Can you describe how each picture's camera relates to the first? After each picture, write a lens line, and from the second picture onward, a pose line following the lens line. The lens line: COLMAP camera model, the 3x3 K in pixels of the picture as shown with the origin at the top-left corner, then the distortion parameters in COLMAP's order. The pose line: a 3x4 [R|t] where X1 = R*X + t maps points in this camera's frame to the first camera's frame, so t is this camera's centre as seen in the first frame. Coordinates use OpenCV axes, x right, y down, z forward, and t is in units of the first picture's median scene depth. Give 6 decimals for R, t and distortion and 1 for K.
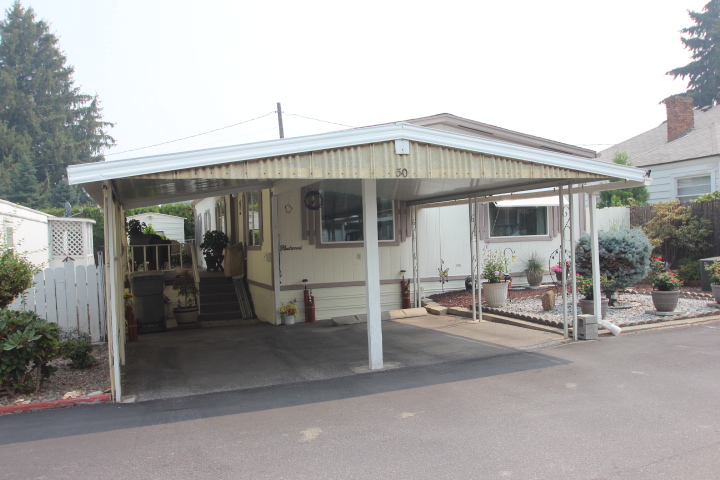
lens RADIAL K [[633.8, 0, 362.9], [0, 633.8, 239.5], [0, 0, 1]] dist [-0.056658, 0.012651]
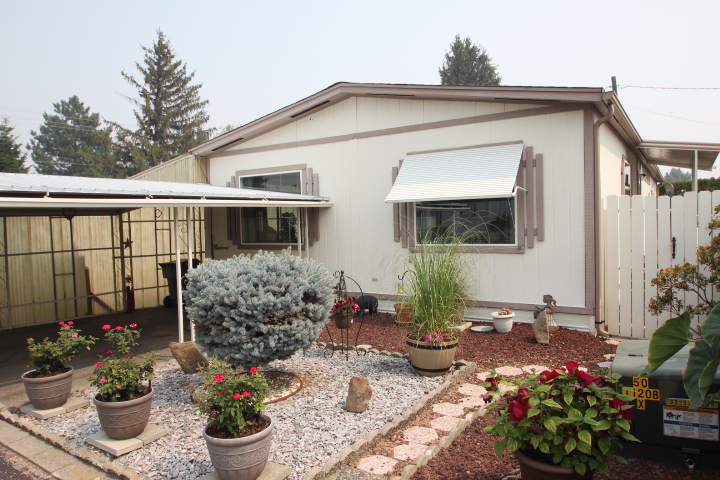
lens RADIAL K [[500.1, 0, 363.4], [0, 500.1, 240.0], [0, 0, 1]] dist [-0.044188, 0.007032]
pose [[0.602179, 0.045533, -0.797062, 0.646051], [0.003342, 0.998220, 0.059550, -0.044792], [0.798354, -0.038524, 0.600955, 0.656071]]
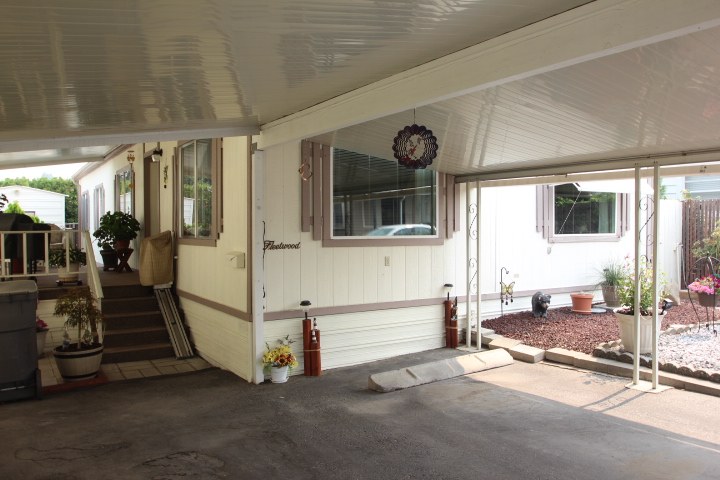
lens RADIAL K [[587.4, 0, 360.1], [0, 587.4, 238.9], [0, 0, 1]] dist [-0.037563, -0.002440]
pose [[0.978426, 0.026741, 0.204861, -0.144731], [-0.029989, 0.999469, 0.012769, -0.001105], [-0.204410, -0.018637, 0.978708, 0.446035]]
